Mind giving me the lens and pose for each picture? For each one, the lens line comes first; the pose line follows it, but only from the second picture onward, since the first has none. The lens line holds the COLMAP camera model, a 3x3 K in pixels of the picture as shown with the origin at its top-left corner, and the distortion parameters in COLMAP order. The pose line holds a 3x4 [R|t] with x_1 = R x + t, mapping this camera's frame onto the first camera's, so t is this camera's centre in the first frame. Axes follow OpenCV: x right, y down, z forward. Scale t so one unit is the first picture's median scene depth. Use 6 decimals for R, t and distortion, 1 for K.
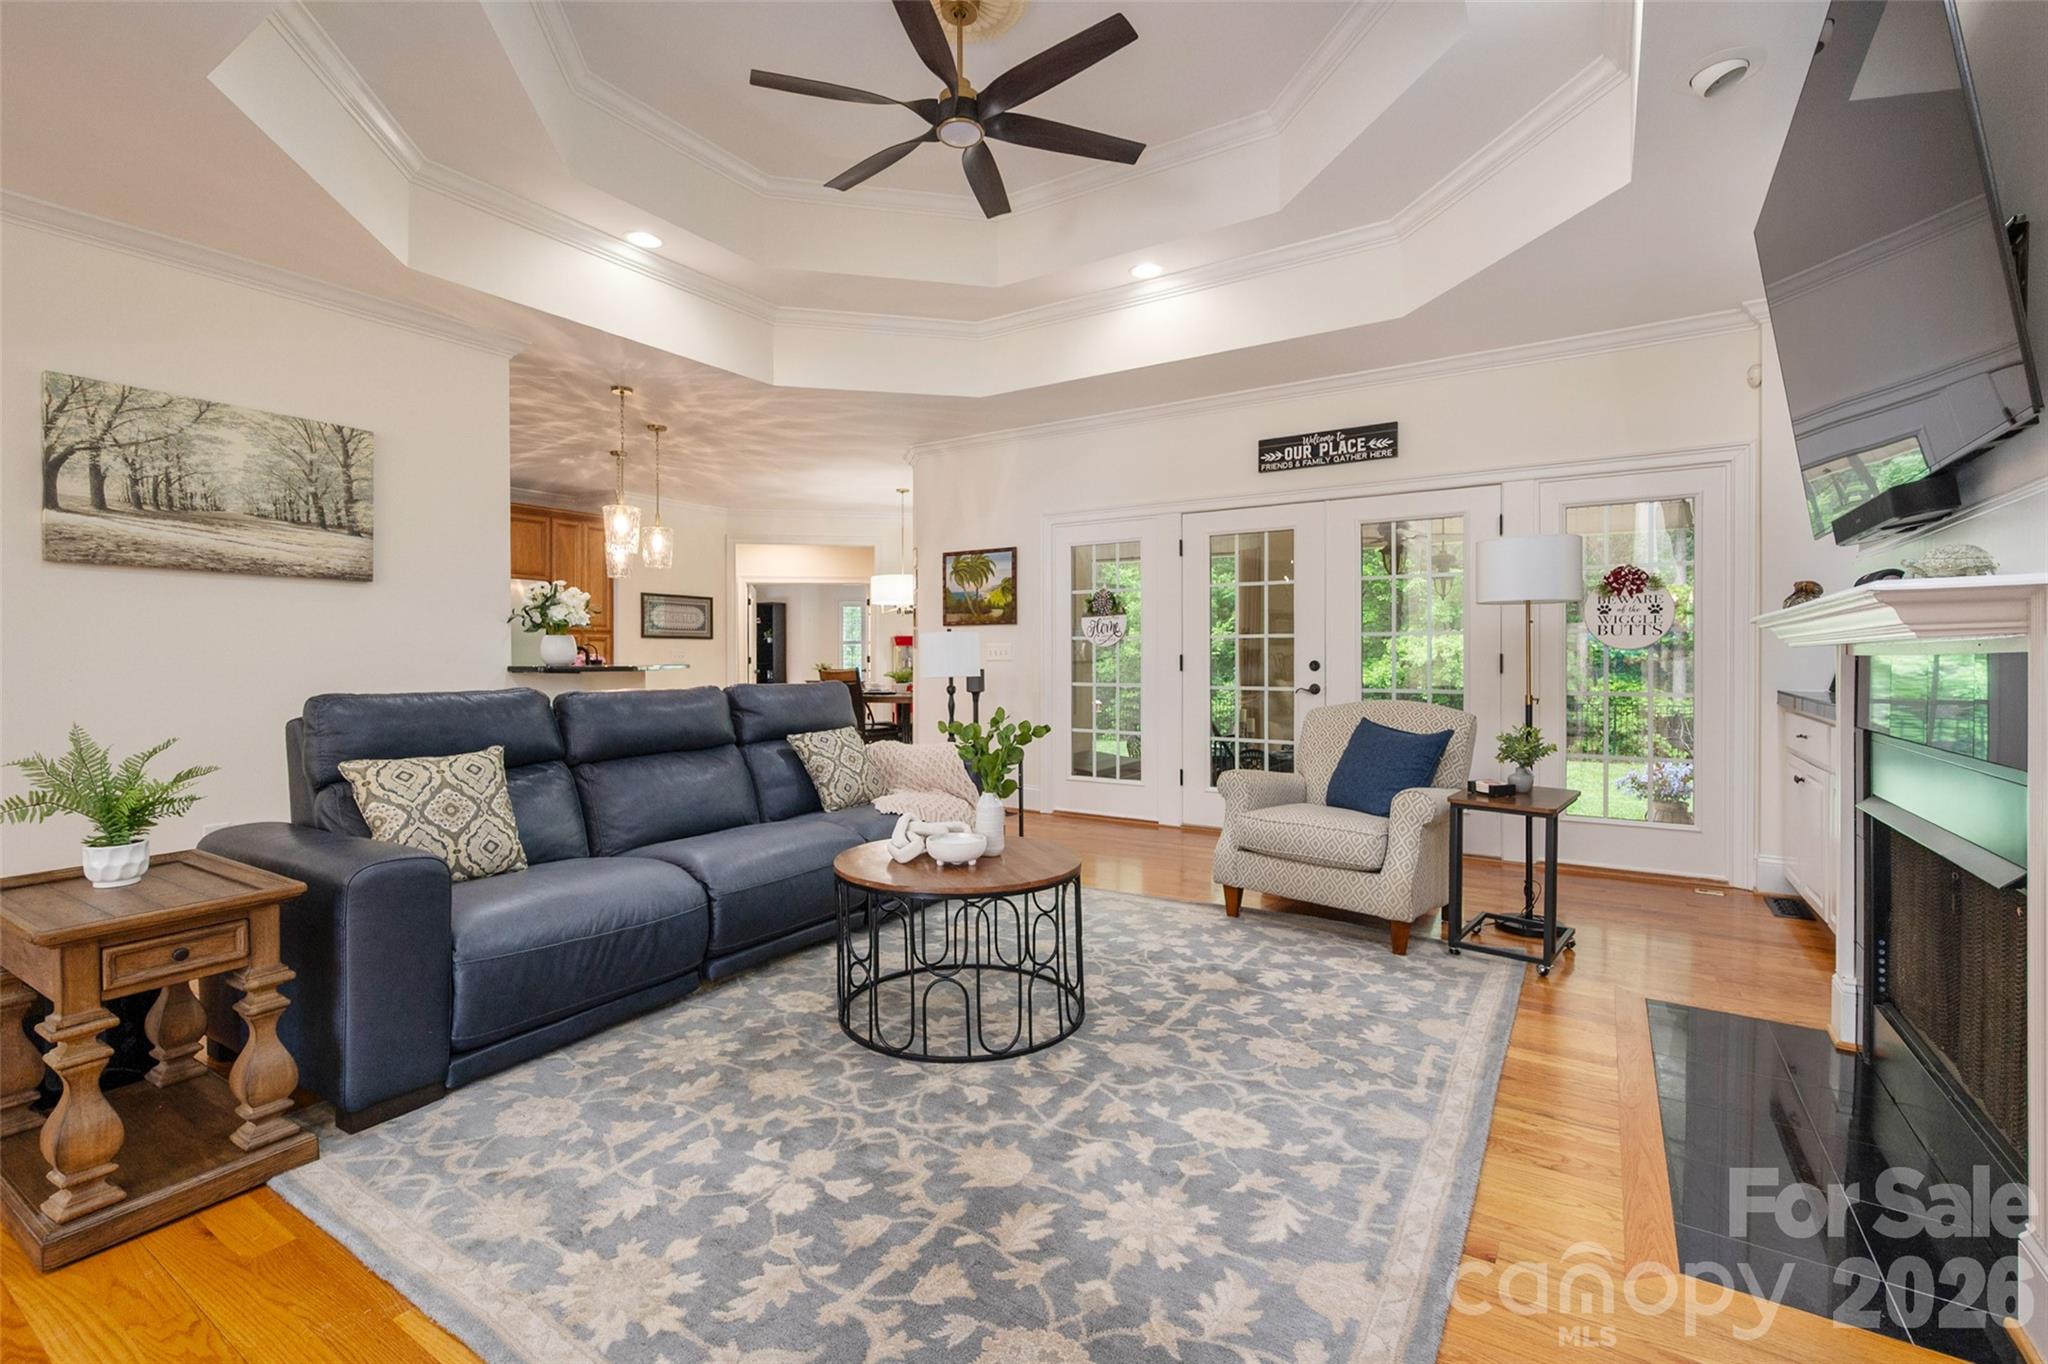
lens RADIAL K [[906.4, 0, 1024.0], [0, 906.4, 682.0], [0, 0, 1]] dist [-0.000215, 0.000008]
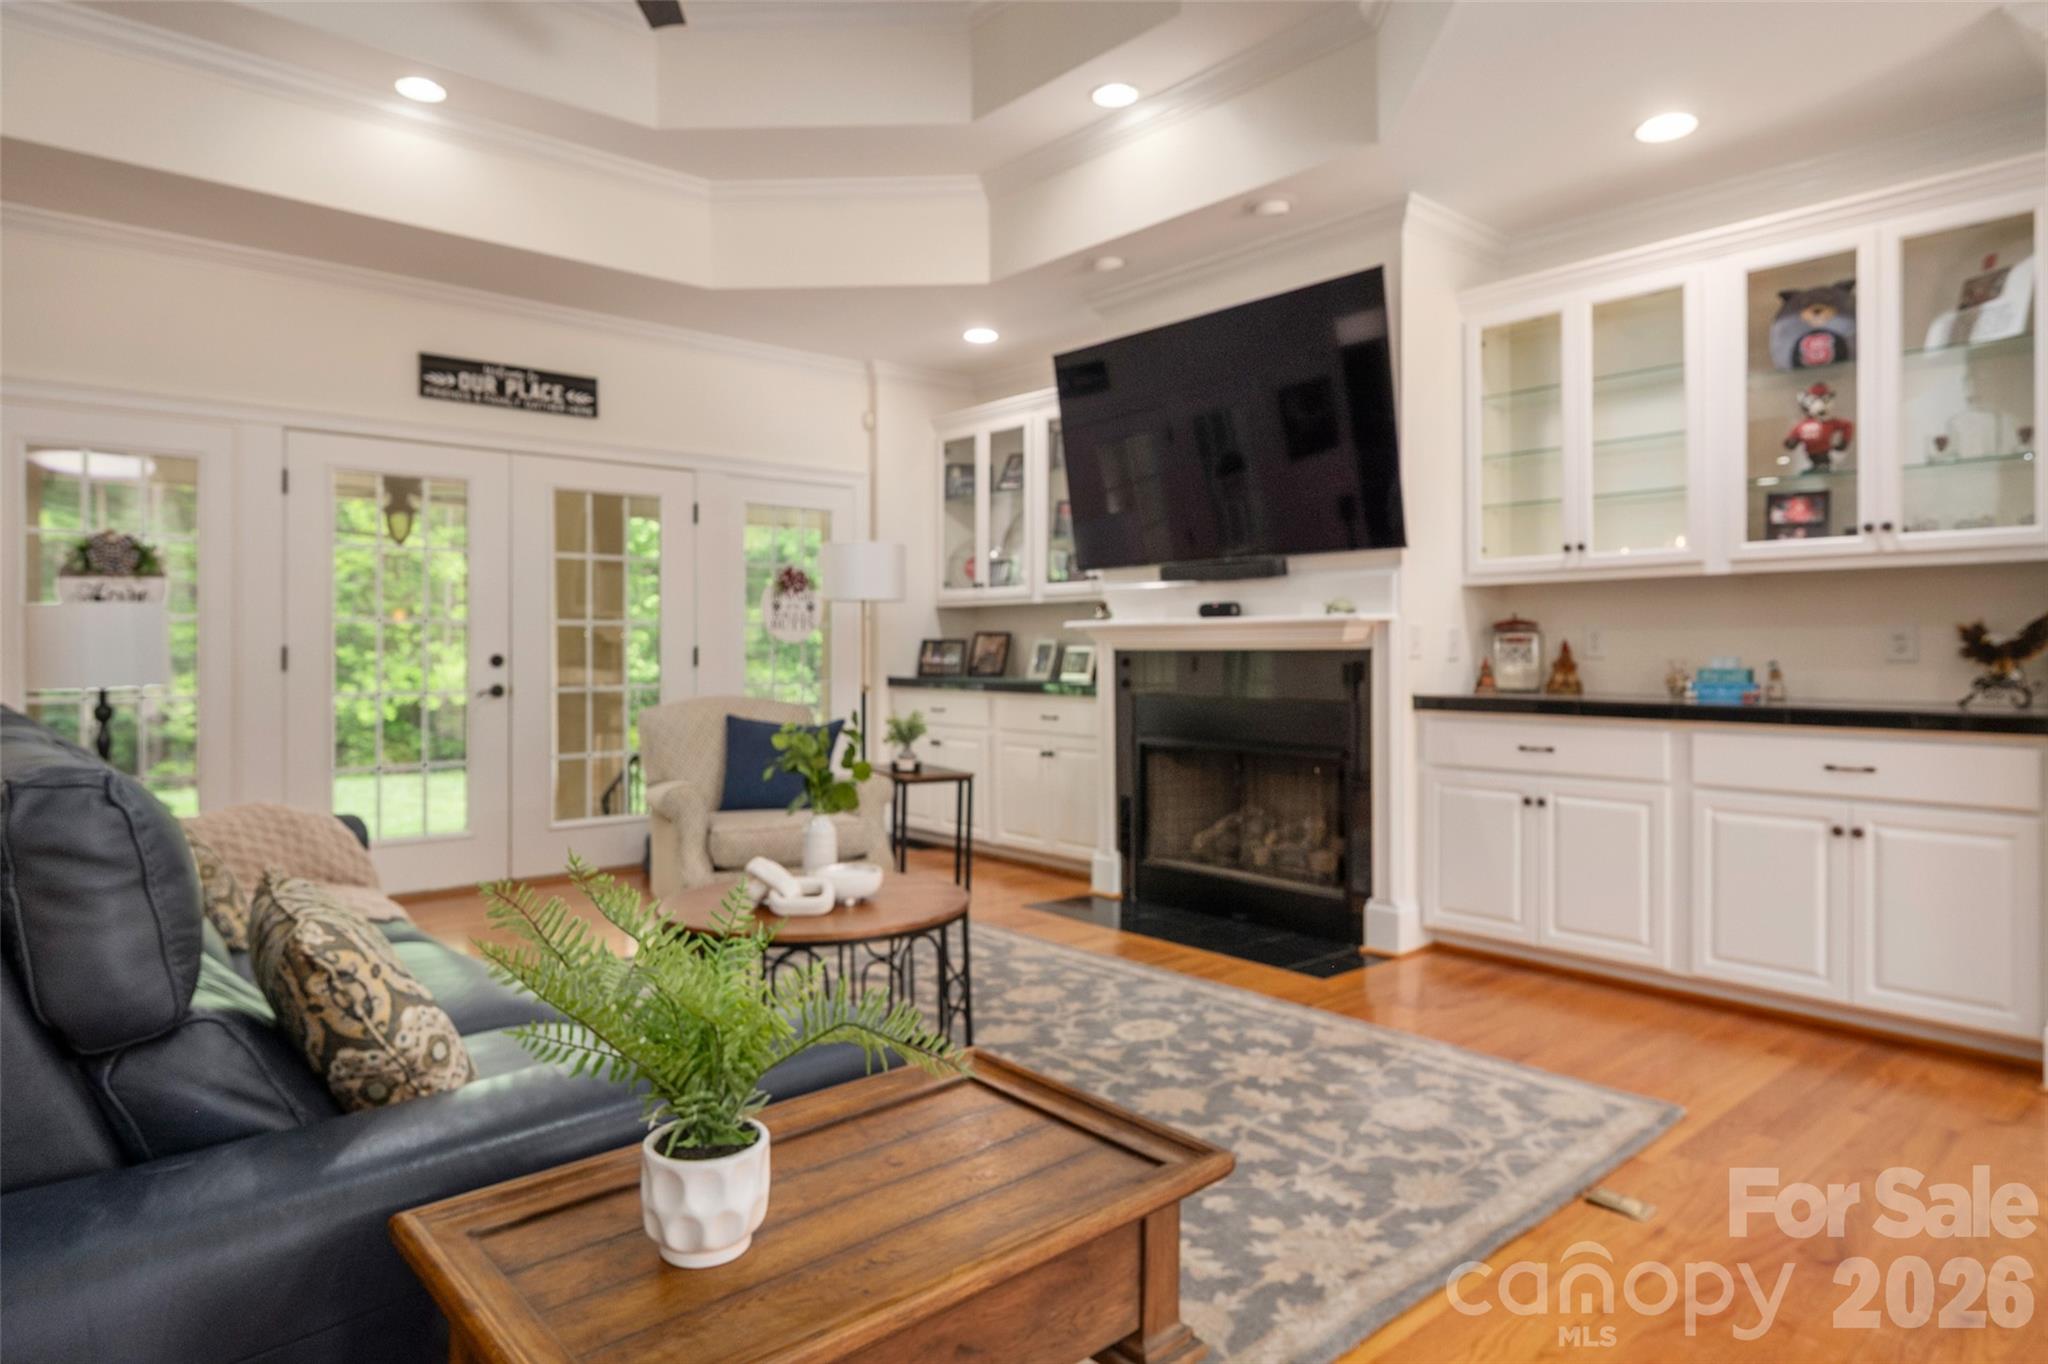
lens RADIAL K [[1189.9, 0, 1052.1], [0, 1189.9, 676.0], [0, 0, 1]] dist [-0.003224, -0.001210]
pose [[0.258963, -0.022524, 0.965625, -0.526745], [0.026457, 0.999518, 0.016219, -0.008638], [-0.965525, 0.021347, 0.259434, 0.264252]]
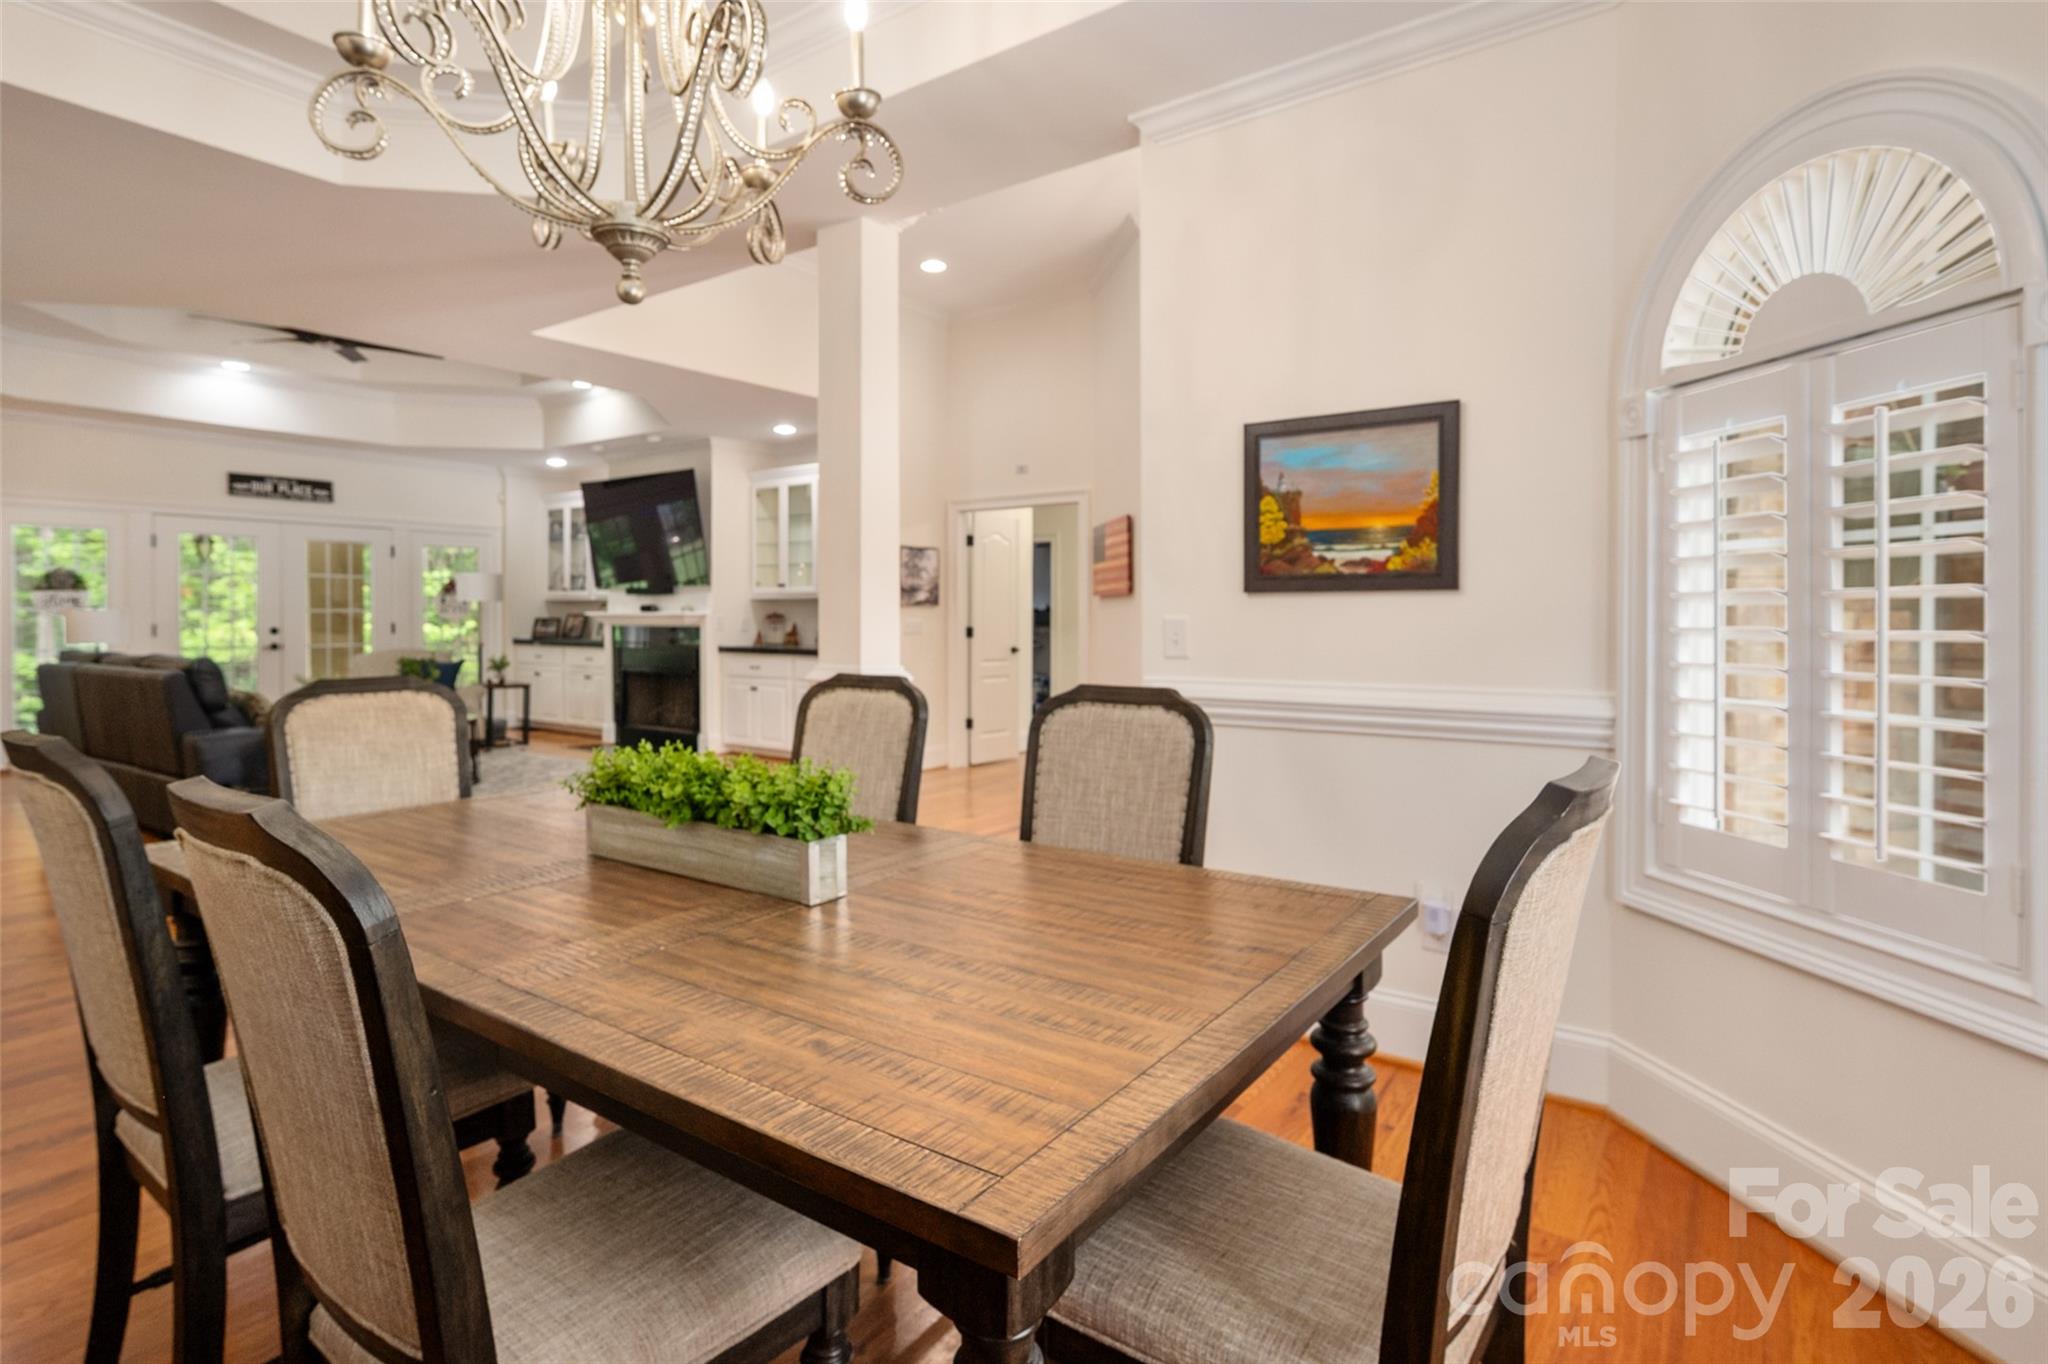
lens RADIAL K [[1023.3, 0, 1024.5], [0, 1023.3, 646.7], [0, 0, 1]] dist [-0.001717, 0.000417]
pose [[0.038473, -0.032692, 0.998725, -1.271494], [0.023887, 0.999209, 0.031788, -0.015717], [-0.998974, 0.022633, 0.039224, -0.290075]]
